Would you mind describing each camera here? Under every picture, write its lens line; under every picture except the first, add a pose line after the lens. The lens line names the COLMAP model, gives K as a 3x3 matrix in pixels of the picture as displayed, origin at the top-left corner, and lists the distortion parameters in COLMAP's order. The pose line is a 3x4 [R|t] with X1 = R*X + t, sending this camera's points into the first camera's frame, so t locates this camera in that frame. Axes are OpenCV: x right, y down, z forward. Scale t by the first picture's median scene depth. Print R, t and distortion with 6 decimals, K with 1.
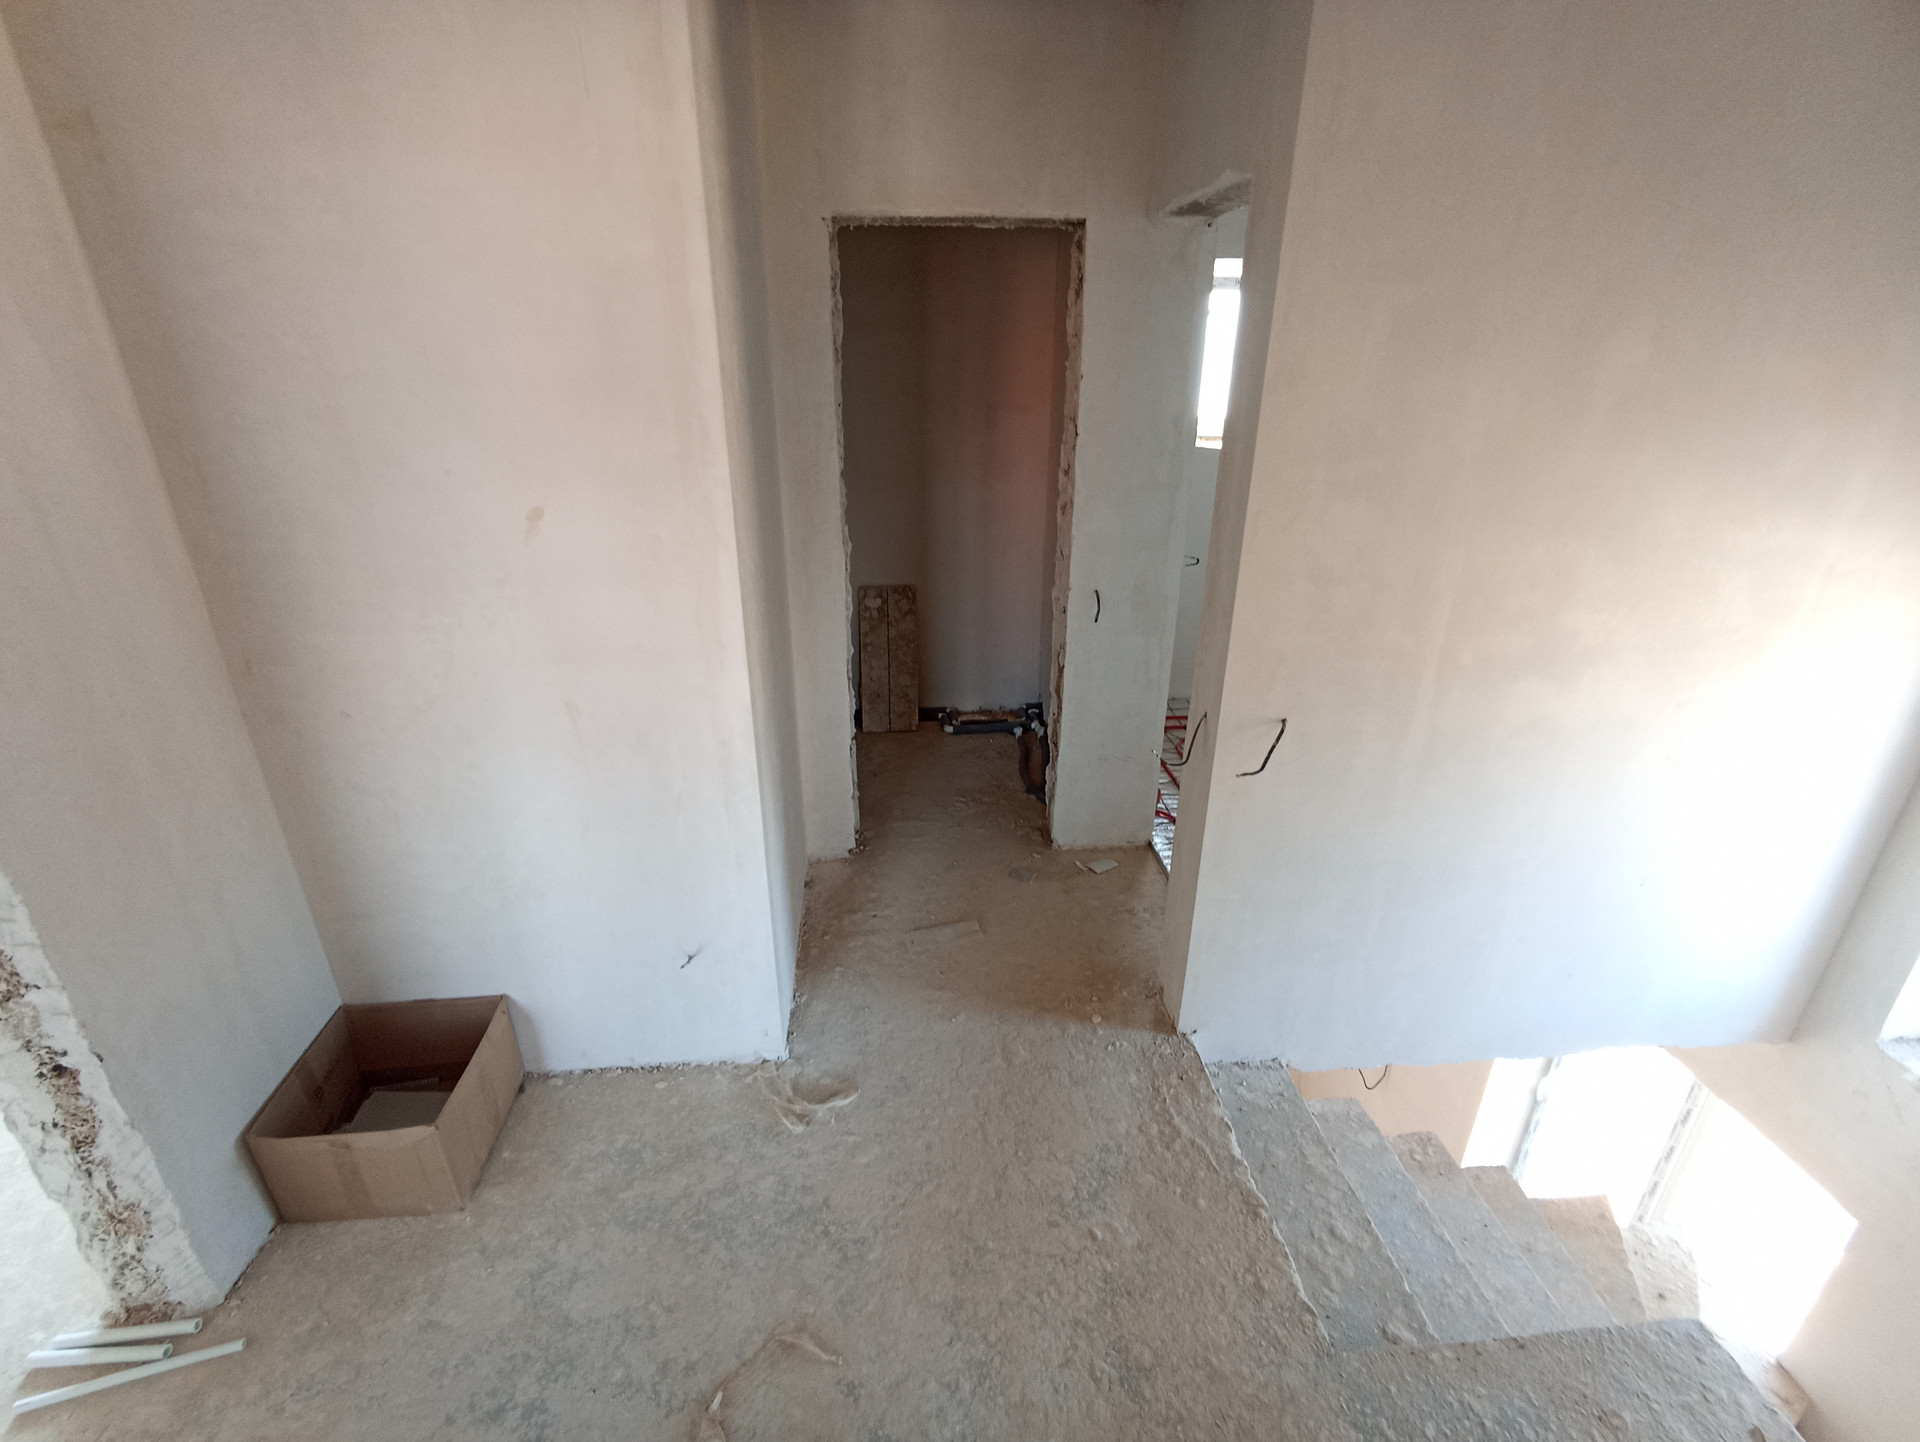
lens RADIAL K [[875.8, 0, 951.7], [0, 875.8, 720.6], [0, 0, 1]] dist [0.000755, -0.000781]
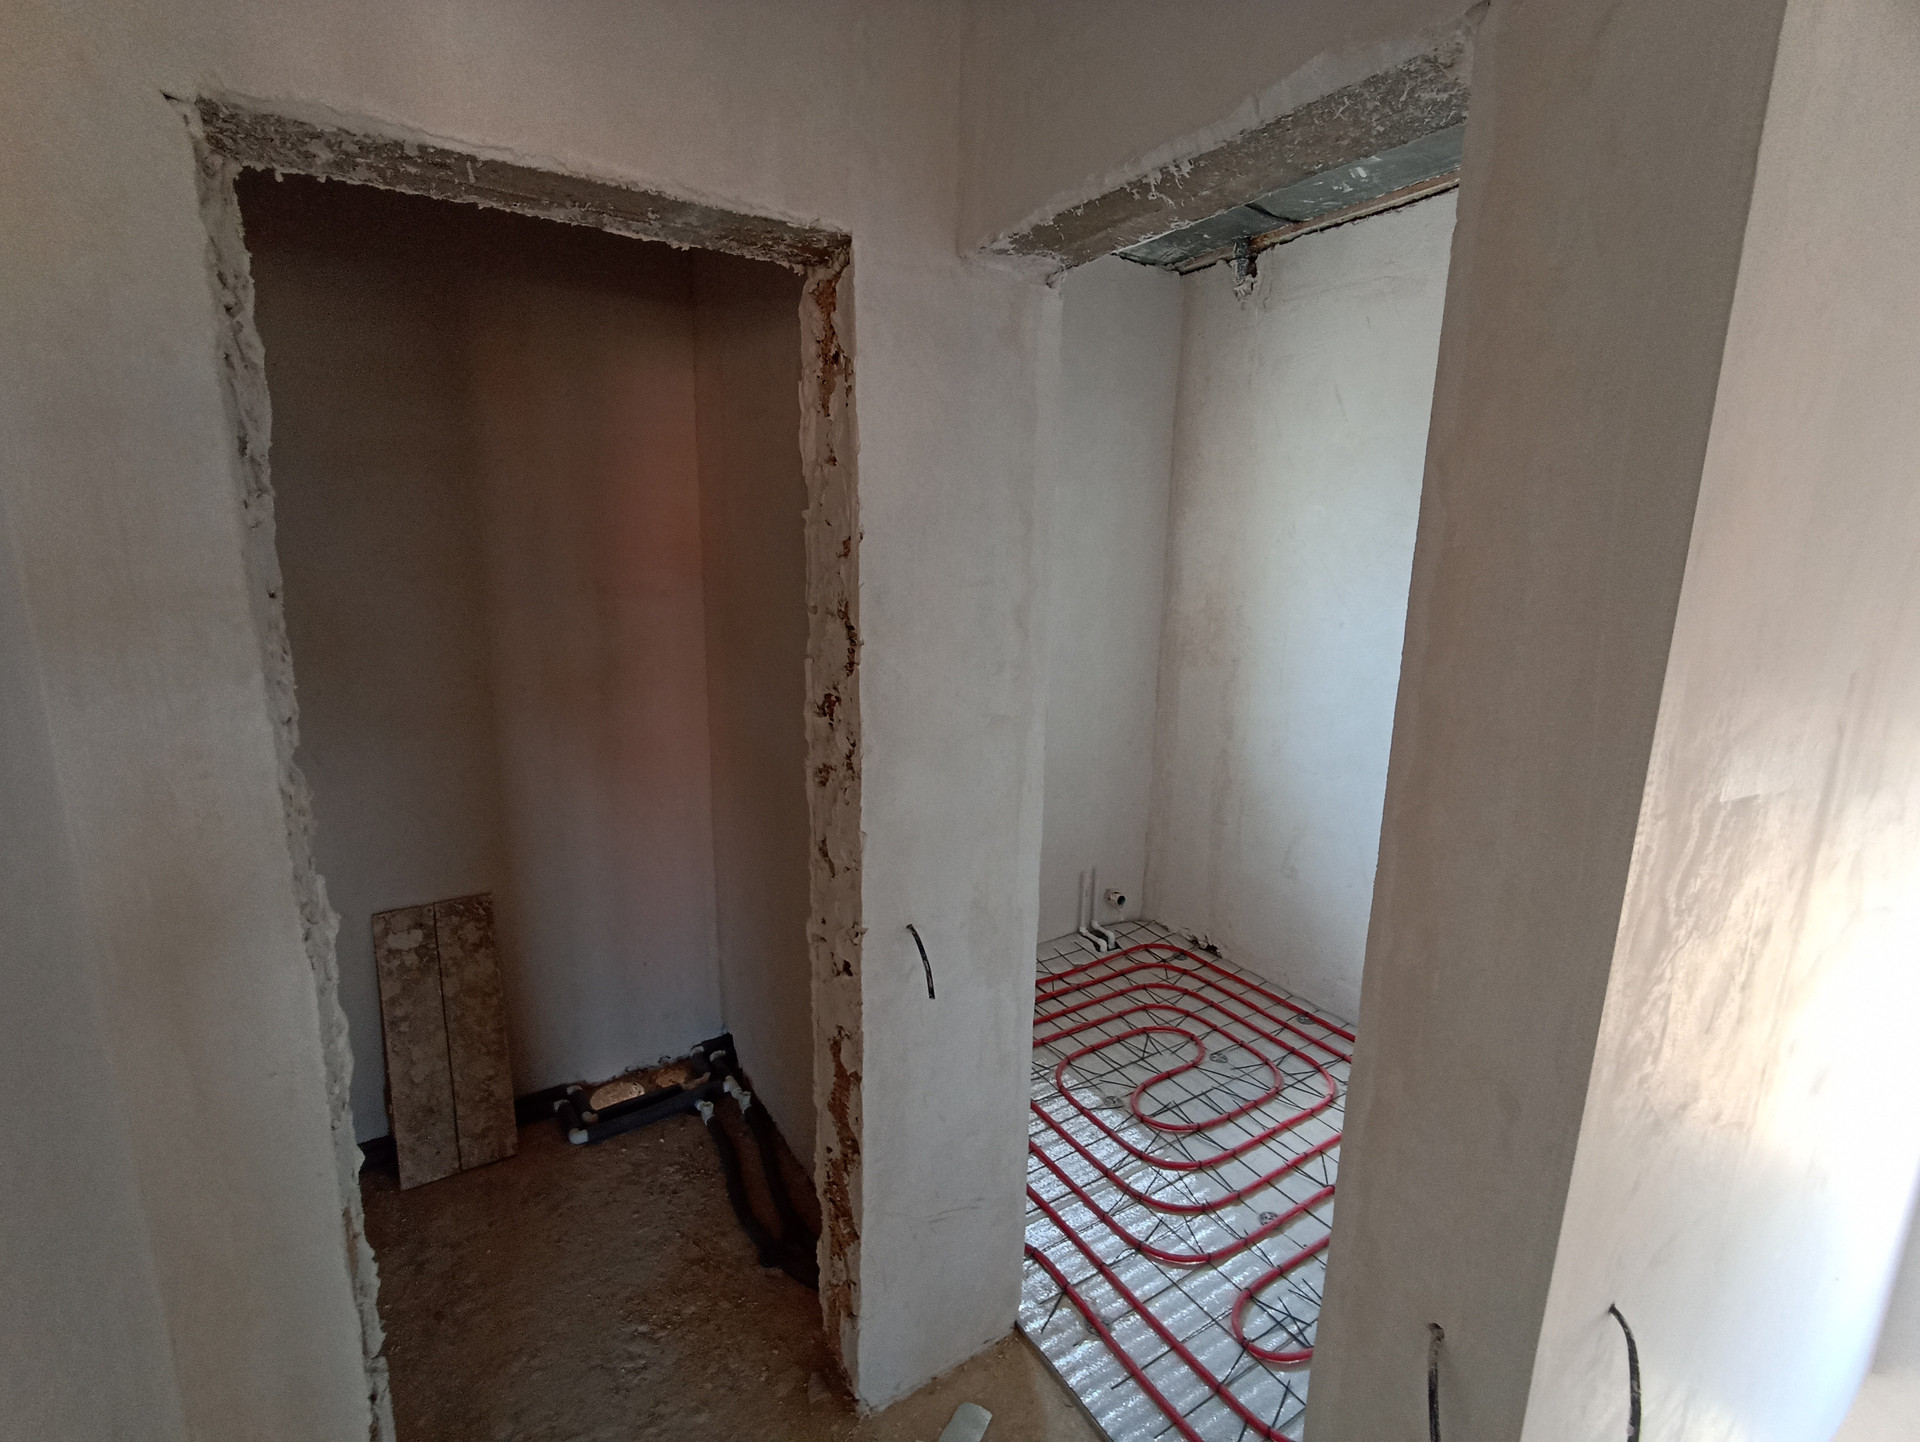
lens RADIAL K [[875.8, 0, 963.6], [0, 875.8, 721.2], [0, 0, 1]] dist [0.000755, -0.000781]
pose [[0.880112, -0.082149, 0.467605, -0.027495], [0.174807, 0.971796, -0.158290, -0.119802], [-0.441413, 0.221053, 0.869649, 0.339418]]
